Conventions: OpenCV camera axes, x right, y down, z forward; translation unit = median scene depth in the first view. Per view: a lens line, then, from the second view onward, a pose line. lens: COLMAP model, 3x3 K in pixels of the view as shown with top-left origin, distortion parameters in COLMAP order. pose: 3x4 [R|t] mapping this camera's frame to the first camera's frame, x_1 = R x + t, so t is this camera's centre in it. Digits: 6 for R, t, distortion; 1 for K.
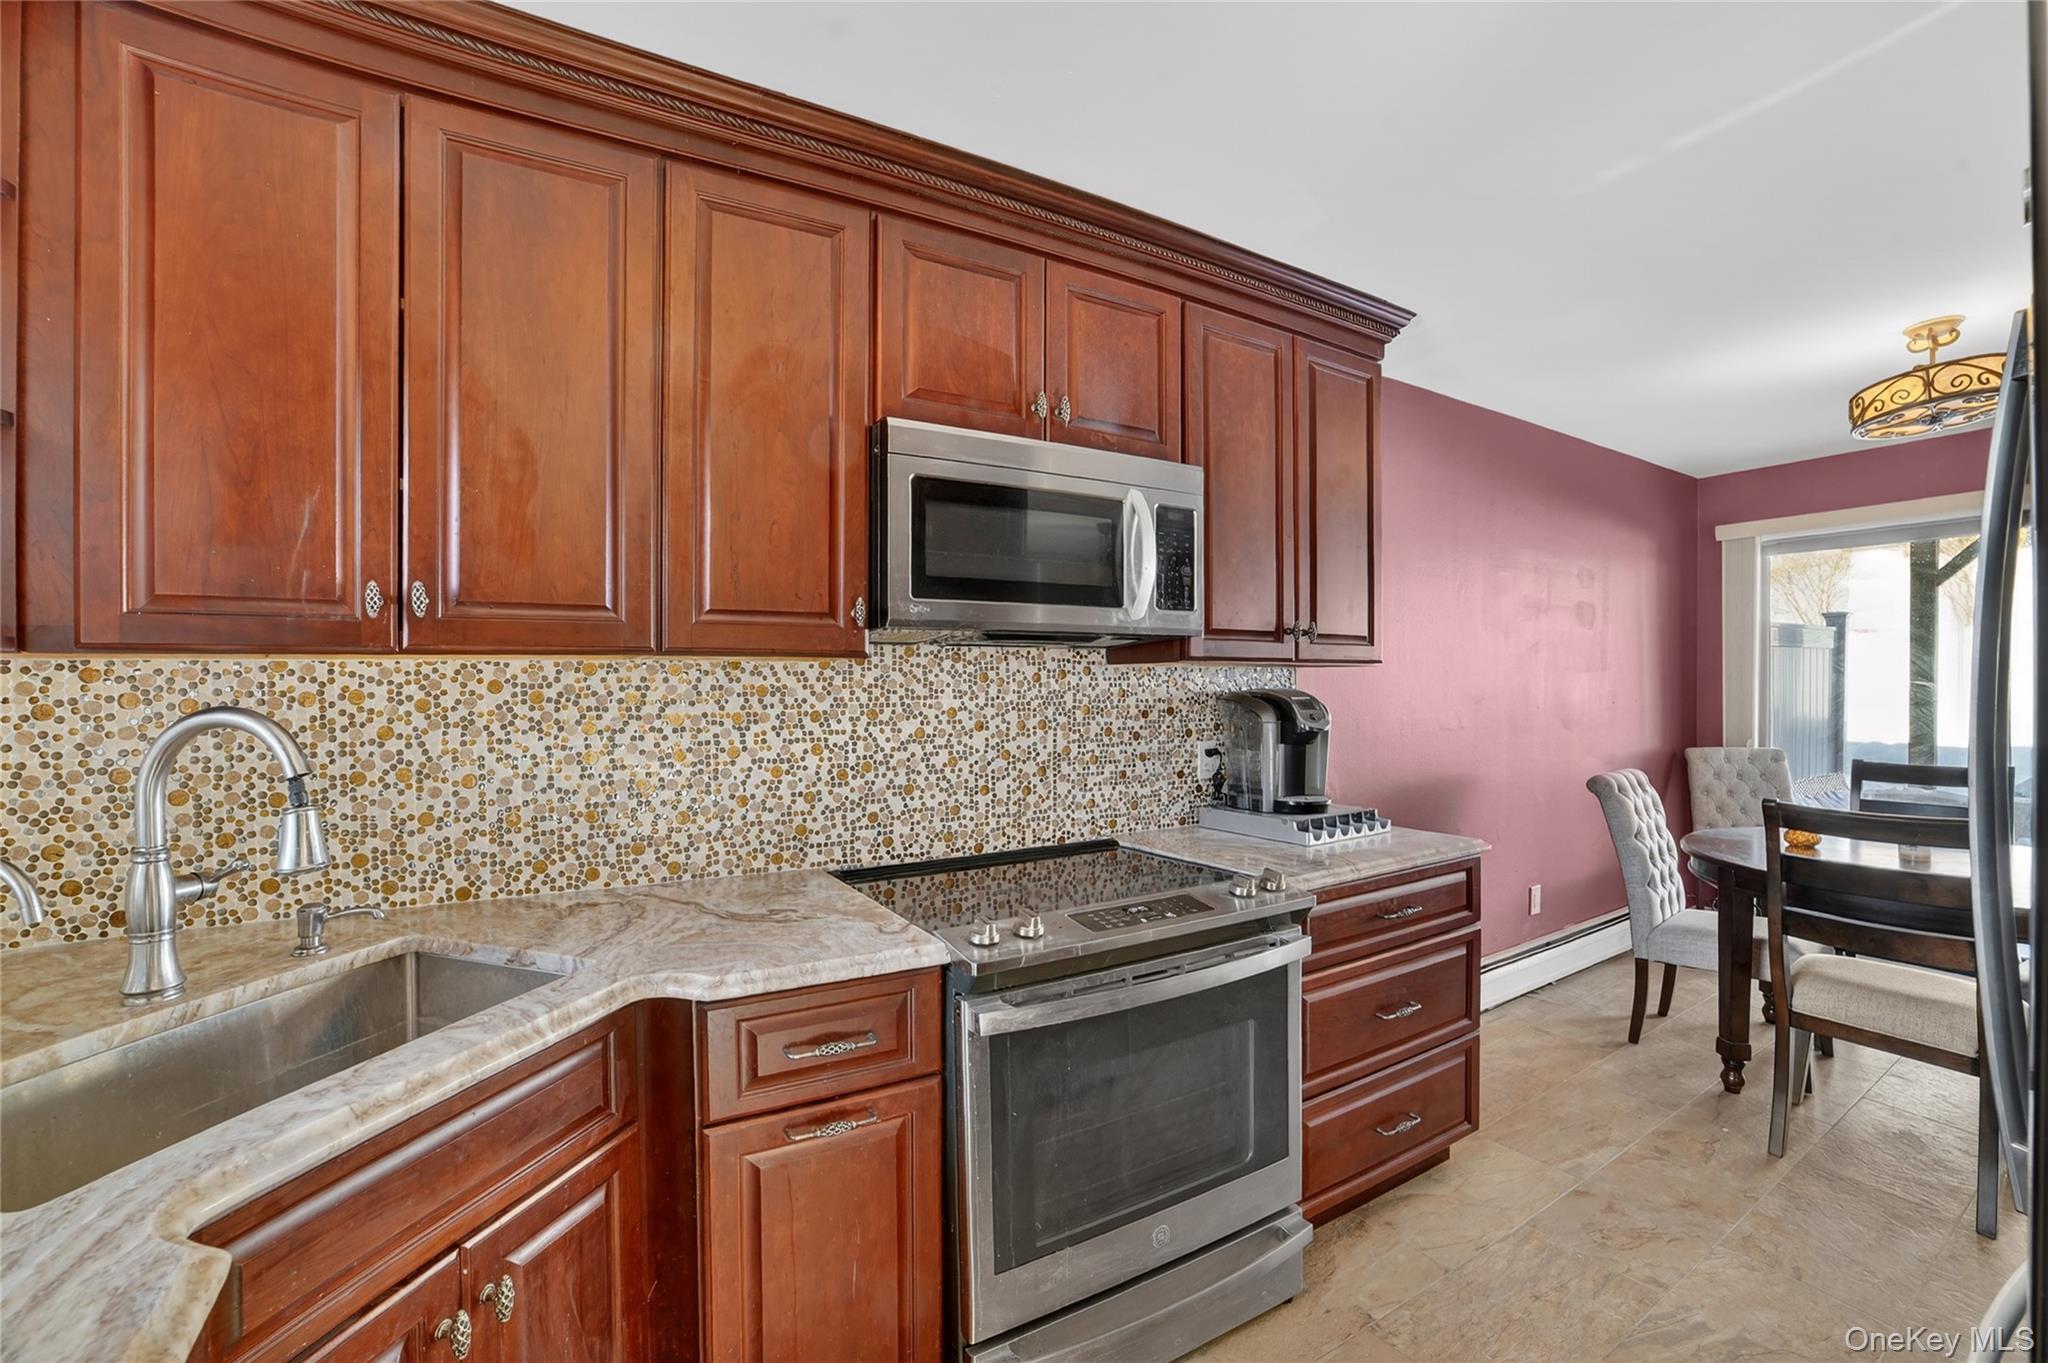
lens RADIAL K [[819.3, 0, 1022.1], [0, 819.3, 688.0], [0, 0, 1]] dist [-0.095446, 0.025638]
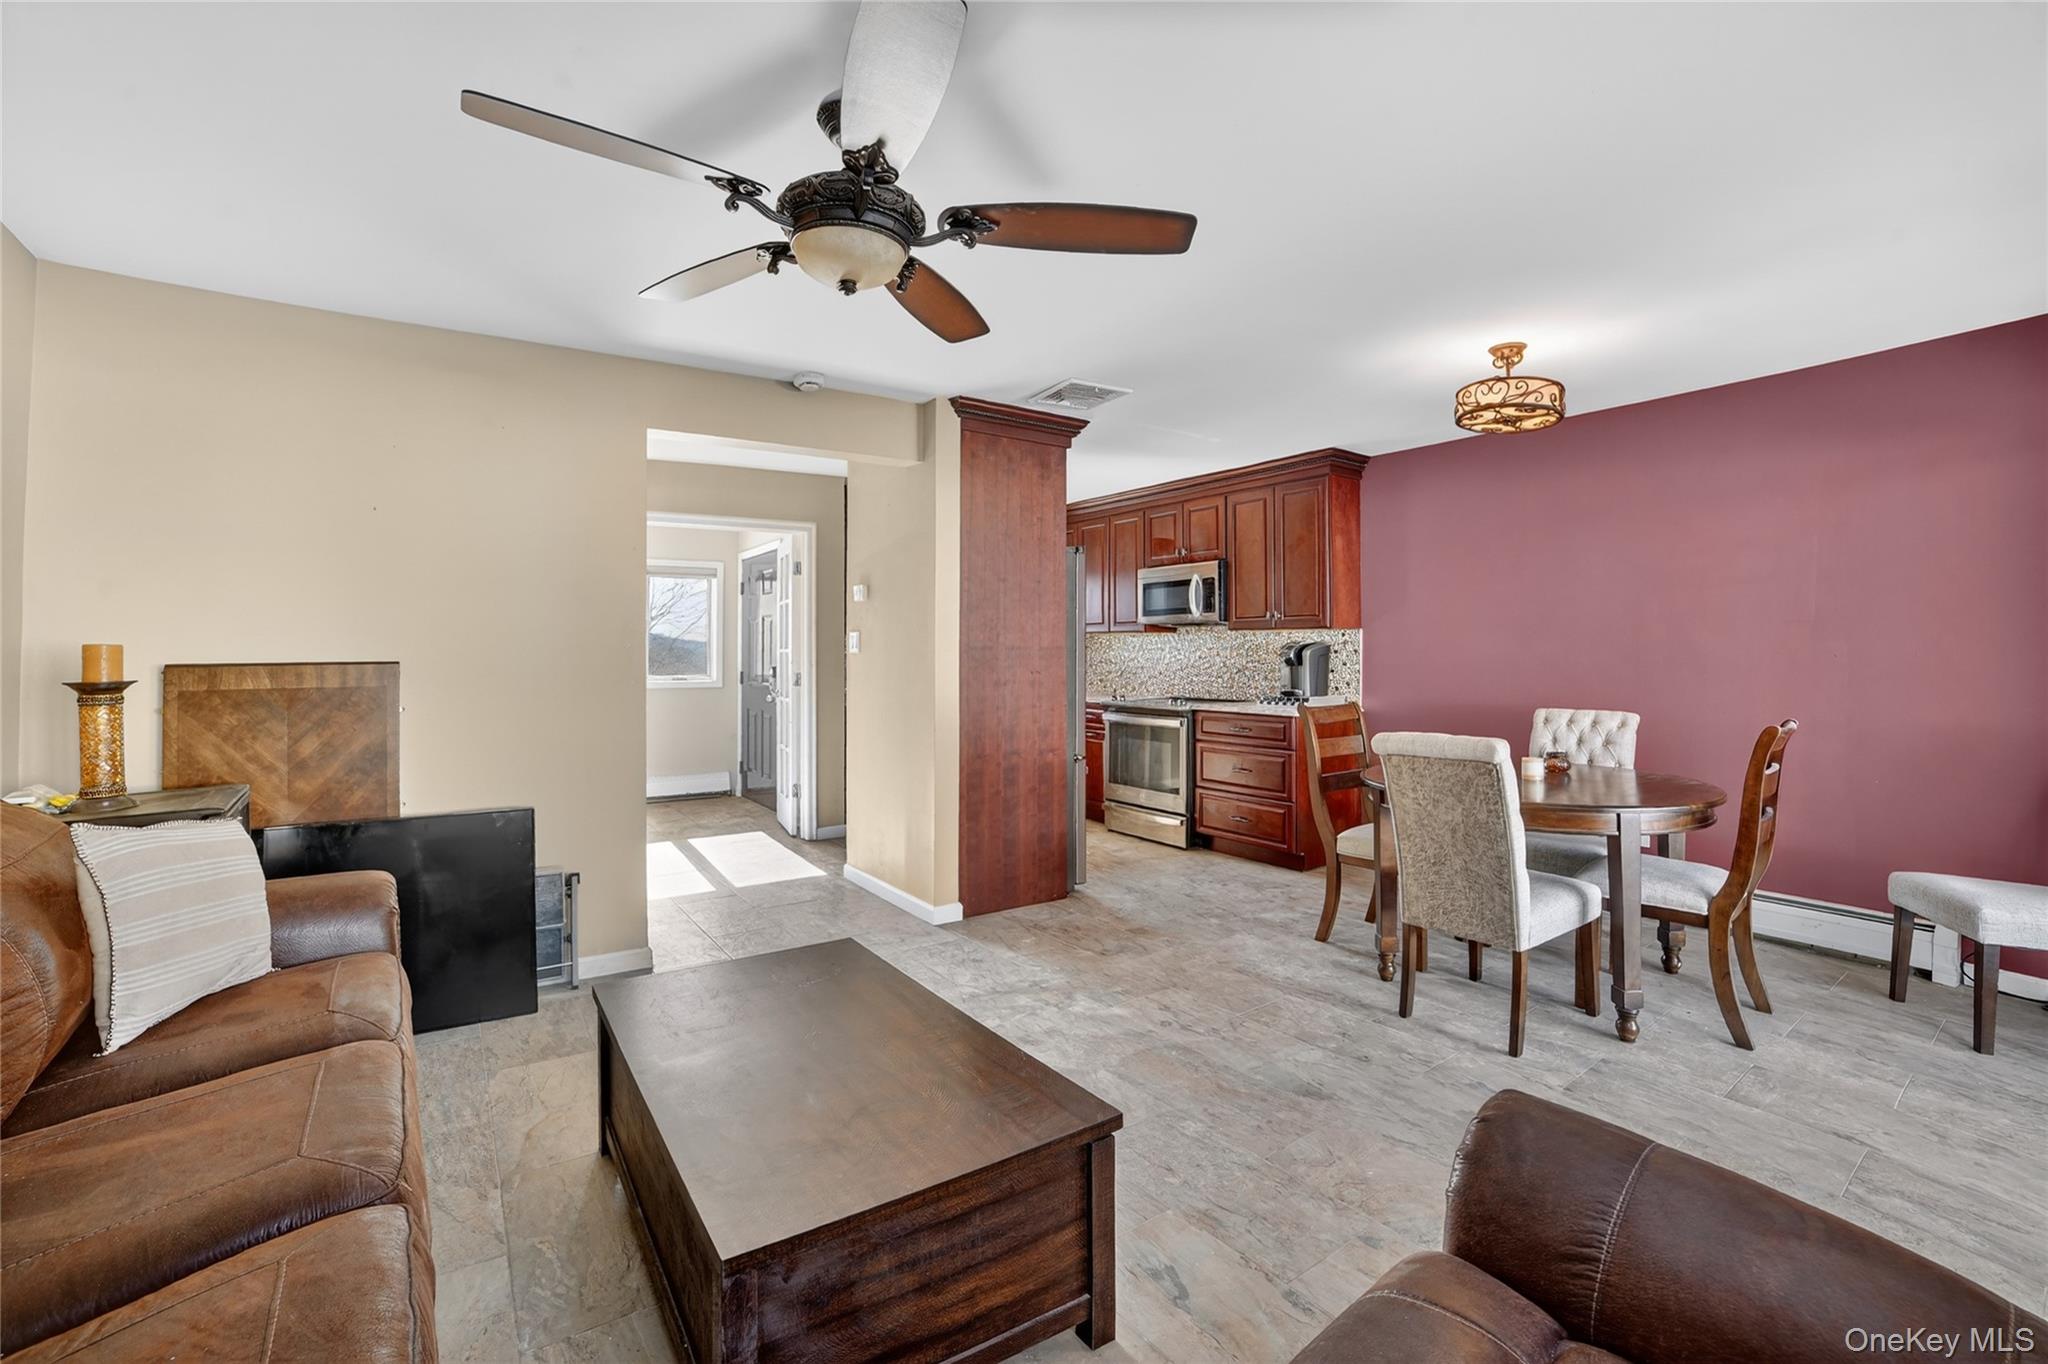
lens RADIAL K [[892.9, 0, 1029.4], [0, 892.9, 676.3], [0, 0, 1]] dist [-0.067320, 0.026713]
pose [[0.068696, 0.026819, -0.997277, 3.262545], [-0.008725, 0.999617, 0.026281, 0.051131], [0.997599, 0.006896, 0.068903, 0.161922]]
